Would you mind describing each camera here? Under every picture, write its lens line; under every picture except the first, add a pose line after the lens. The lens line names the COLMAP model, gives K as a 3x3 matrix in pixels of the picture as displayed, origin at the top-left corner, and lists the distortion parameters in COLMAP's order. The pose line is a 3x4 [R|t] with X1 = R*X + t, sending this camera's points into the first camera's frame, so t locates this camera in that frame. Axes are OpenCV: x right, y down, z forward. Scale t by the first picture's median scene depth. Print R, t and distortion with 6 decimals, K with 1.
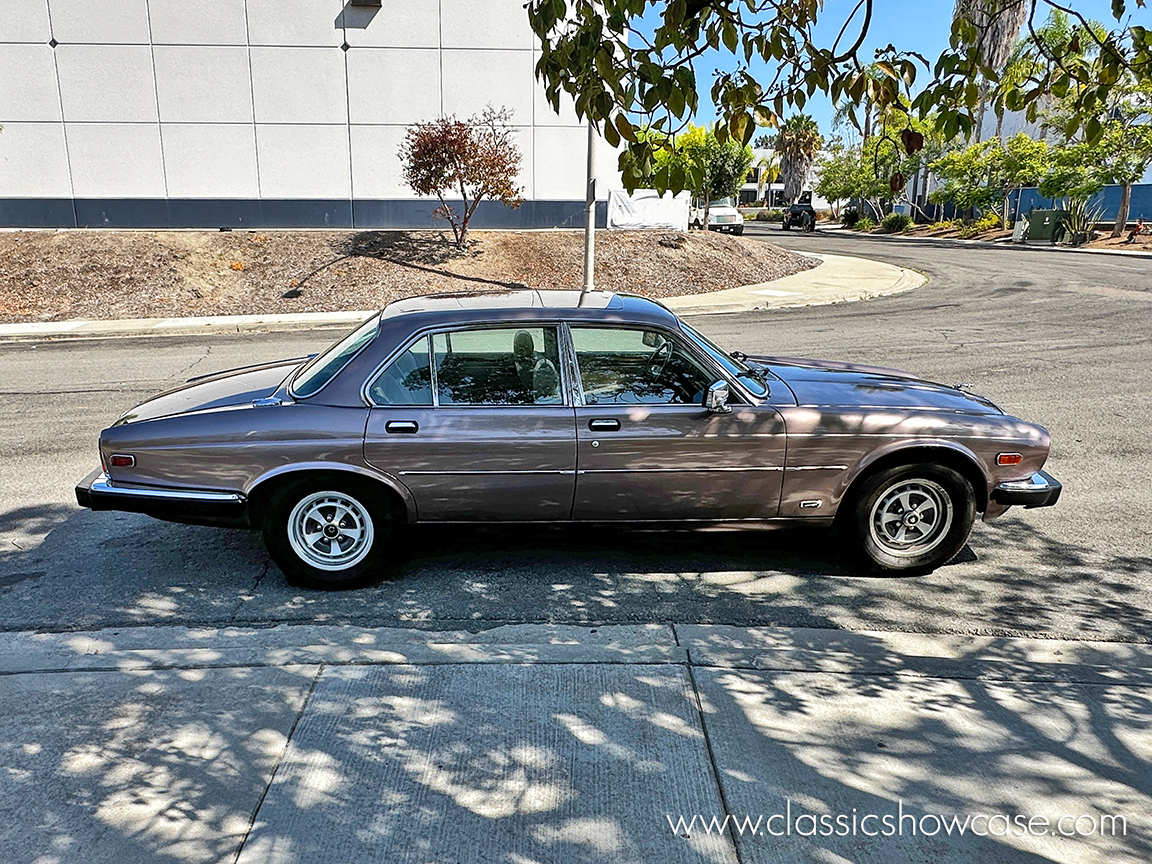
lens RADIAL K [[848.5, 0, 546.2], [0, 848.5, 429.9], [0, 0, 1]] dist [-0.003484, -0.005802]
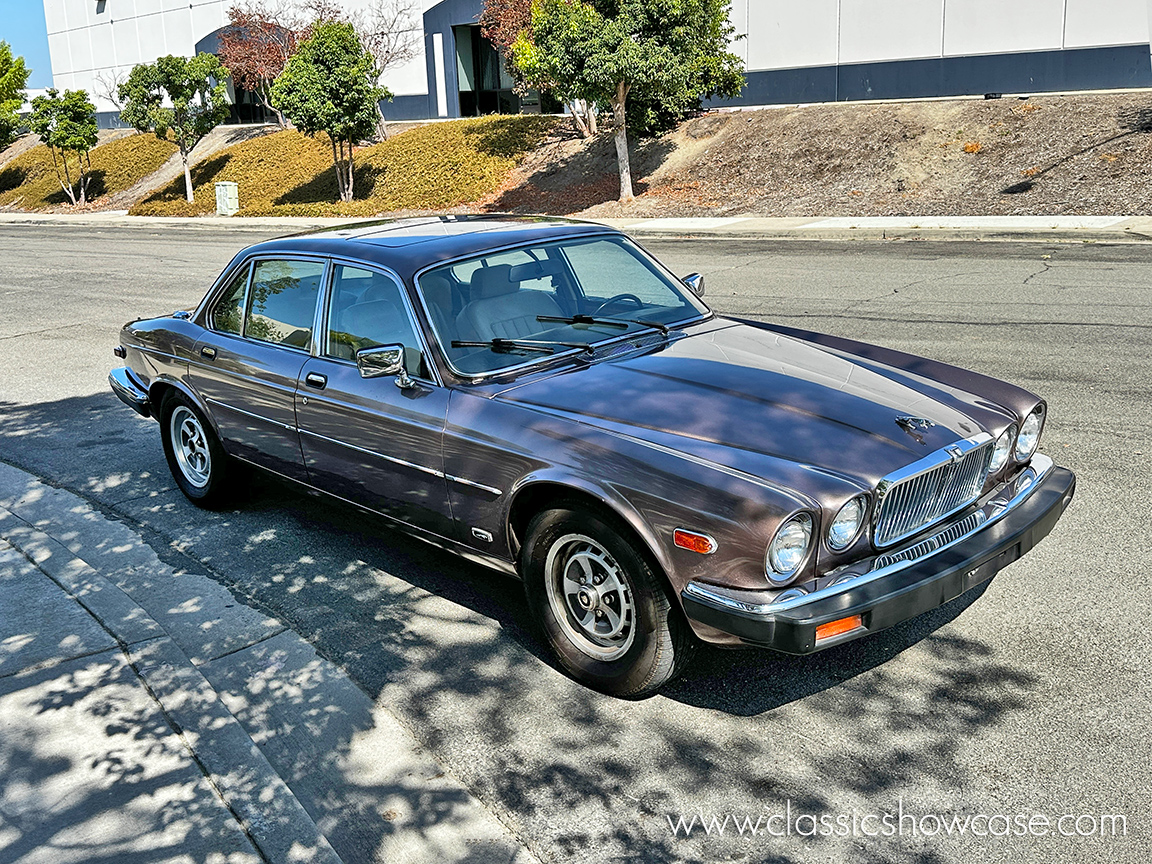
lens RADIAL K [[1149.5, 0, 546.6], [0, 1149.5, 377.7], [0, 0, 1]] dist [0.197059, -0.507830]
pose [[0.643782, 0.140621, -0.752177, 1.042756], [-0.132032, 0.988640, 0.071824, -0.116848], [0.753732, 0.053072, 0.655035, 0.396580]]
